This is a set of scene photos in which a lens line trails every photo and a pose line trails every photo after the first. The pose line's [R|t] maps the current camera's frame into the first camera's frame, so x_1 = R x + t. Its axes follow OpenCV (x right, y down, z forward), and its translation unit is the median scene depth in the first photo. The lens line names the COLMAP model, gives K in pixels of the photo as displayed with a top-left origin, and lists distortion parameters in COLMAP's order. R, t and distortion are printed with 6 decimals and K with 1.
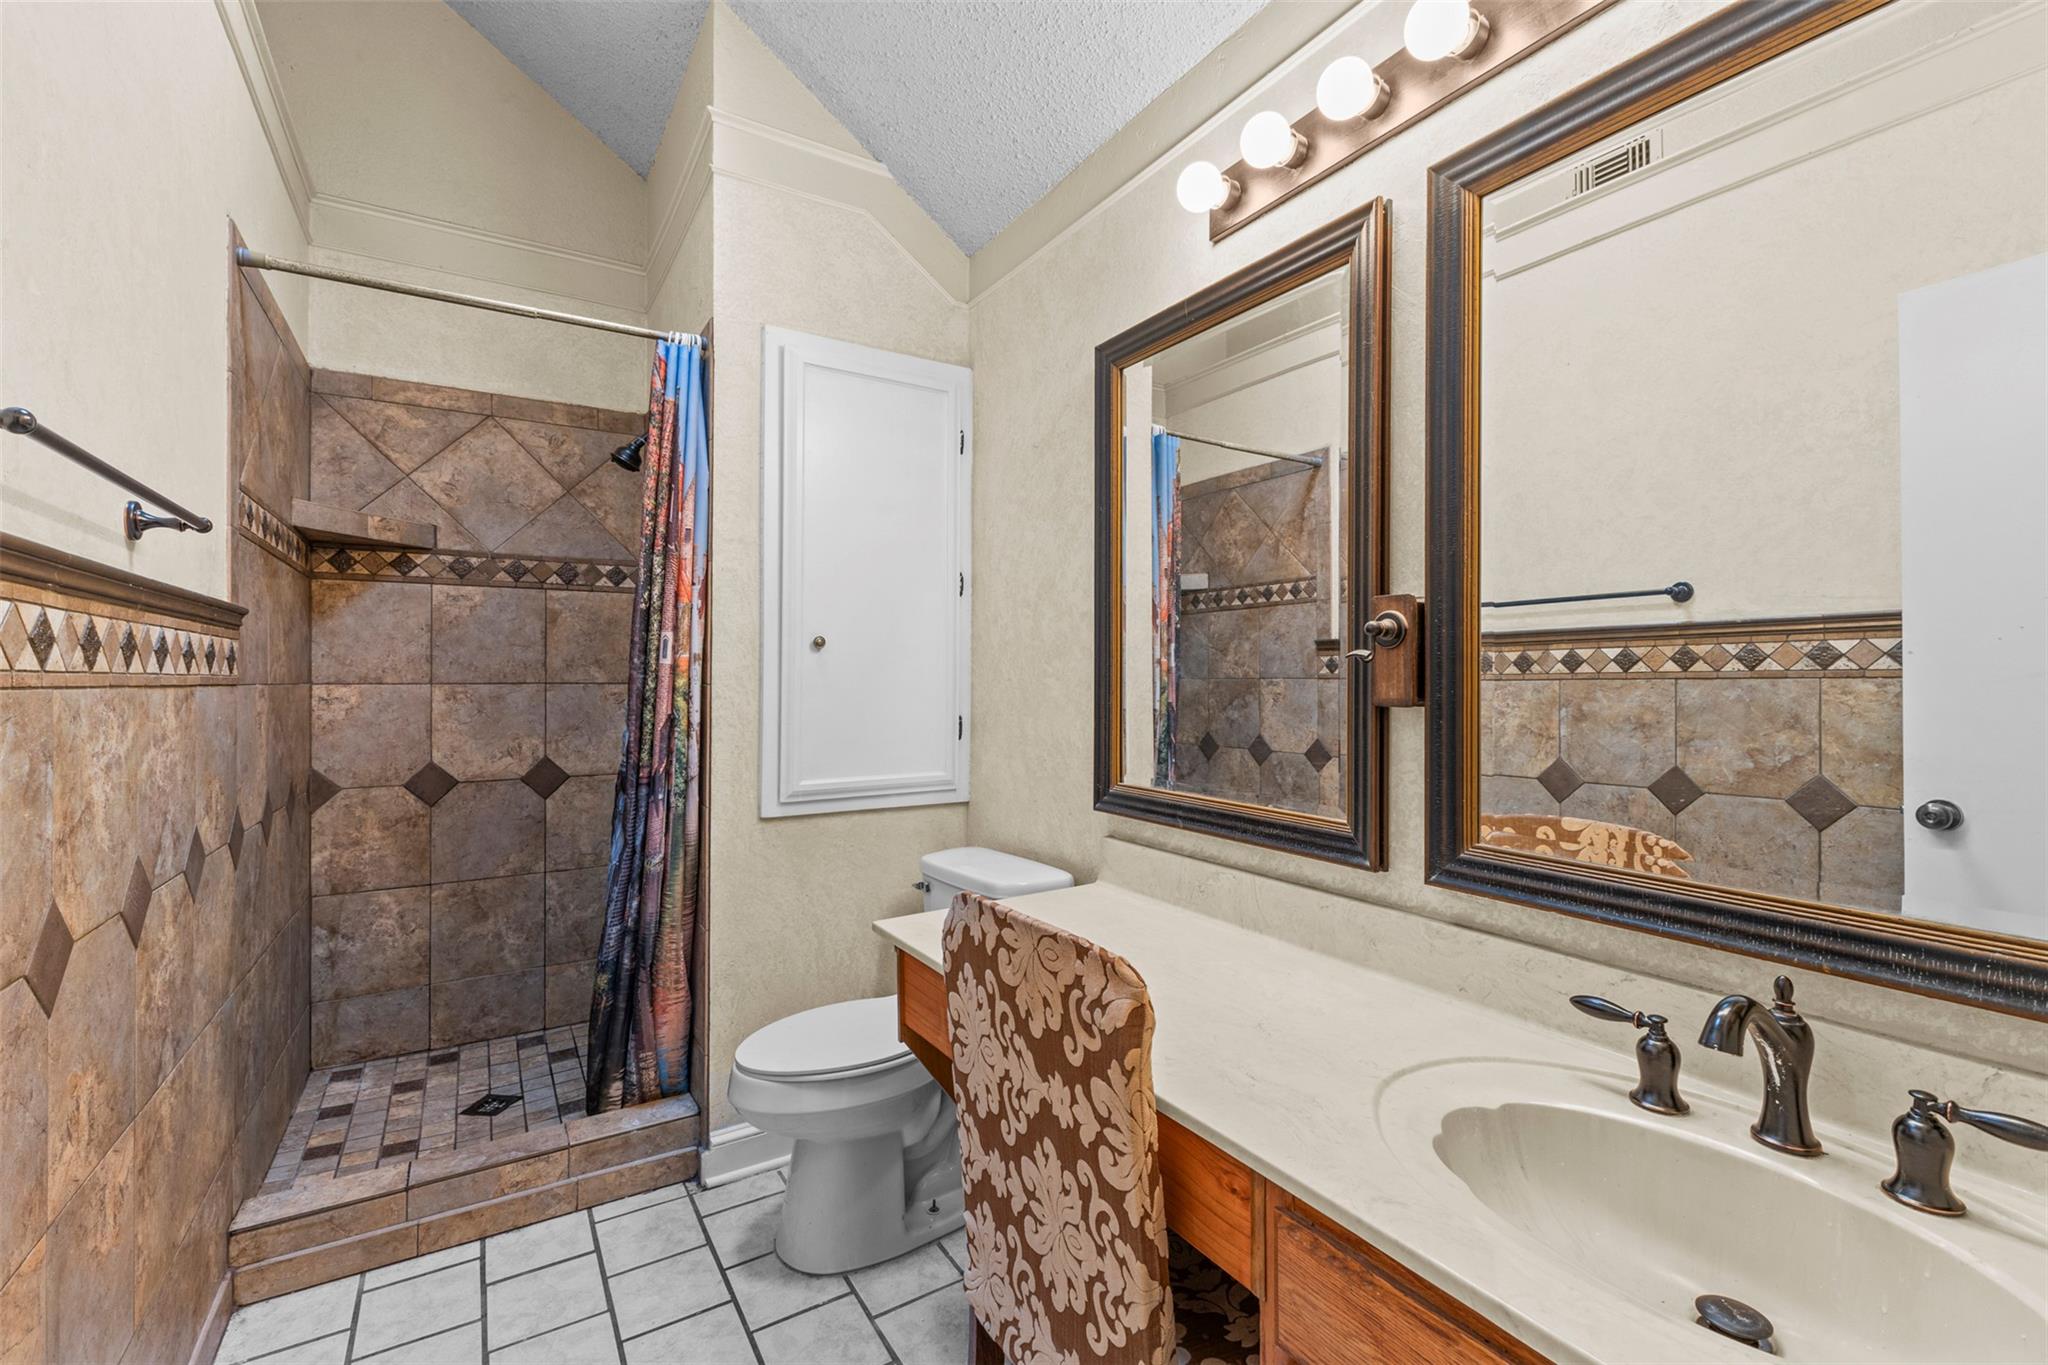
lens RADIAL K [[881.9, 0, 1024.4], [0, 881.9, 672.4], [0, 0, 1]] dist [0.010281, -0.003402]
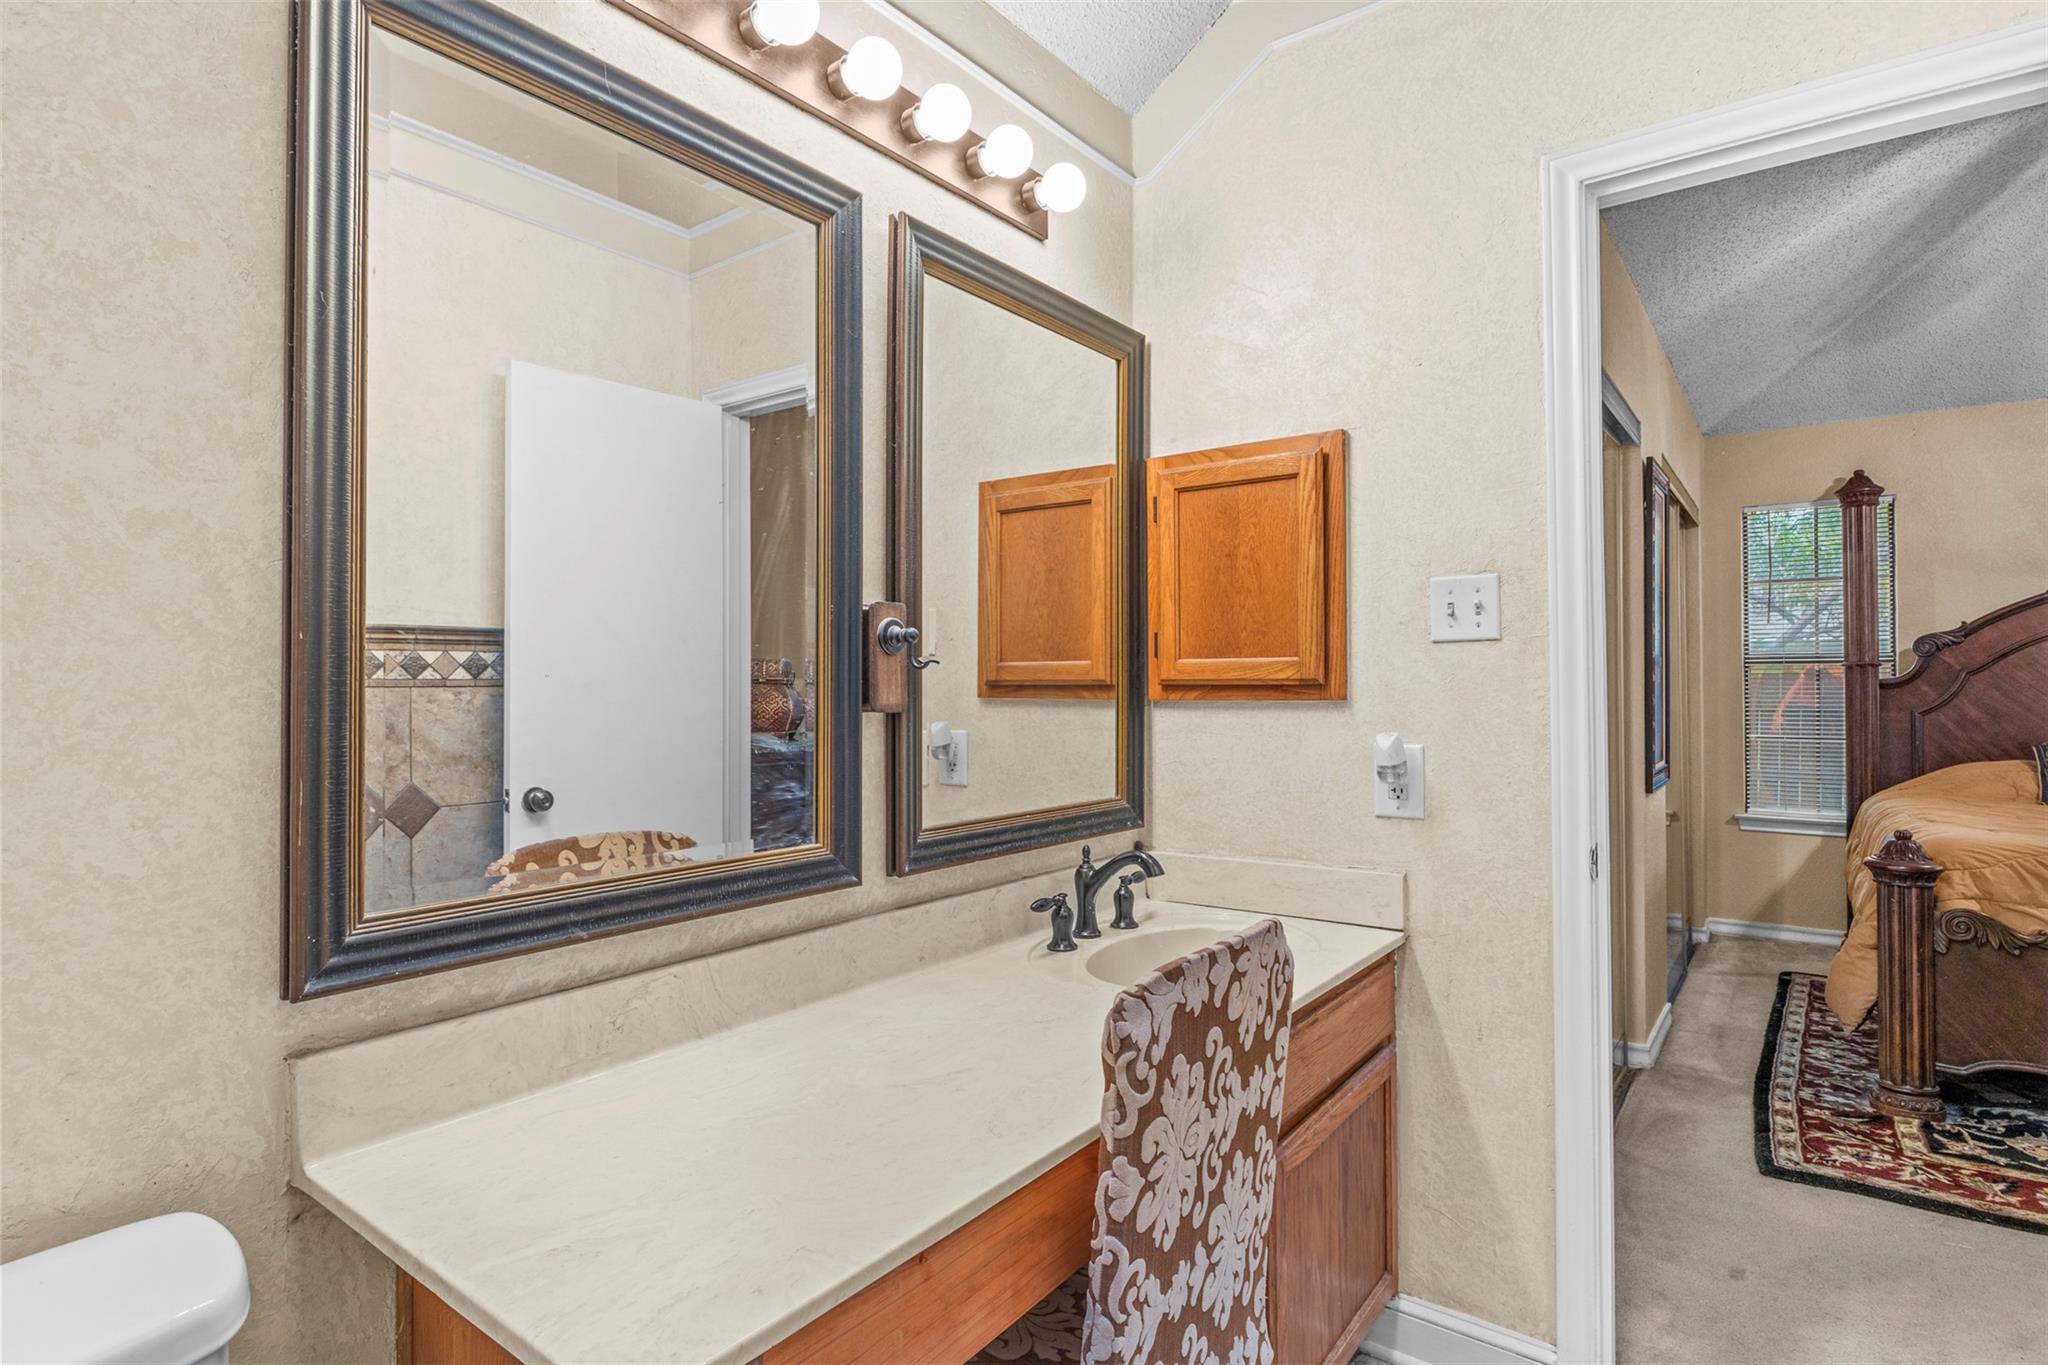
lens RADIAL K [[1053.0, 0, 1017.7], [0, 1053.0, 683.1], [0, 0, 1]] dist [-0.004265, -0.000103]
pose [[-0.366129, 0.004313, 0.930554, -0.568952], [-0.002716, 0.999980, -0.005704, 0.008205], [-0.930560, -0.004616, -0.366110, 0.965876]]
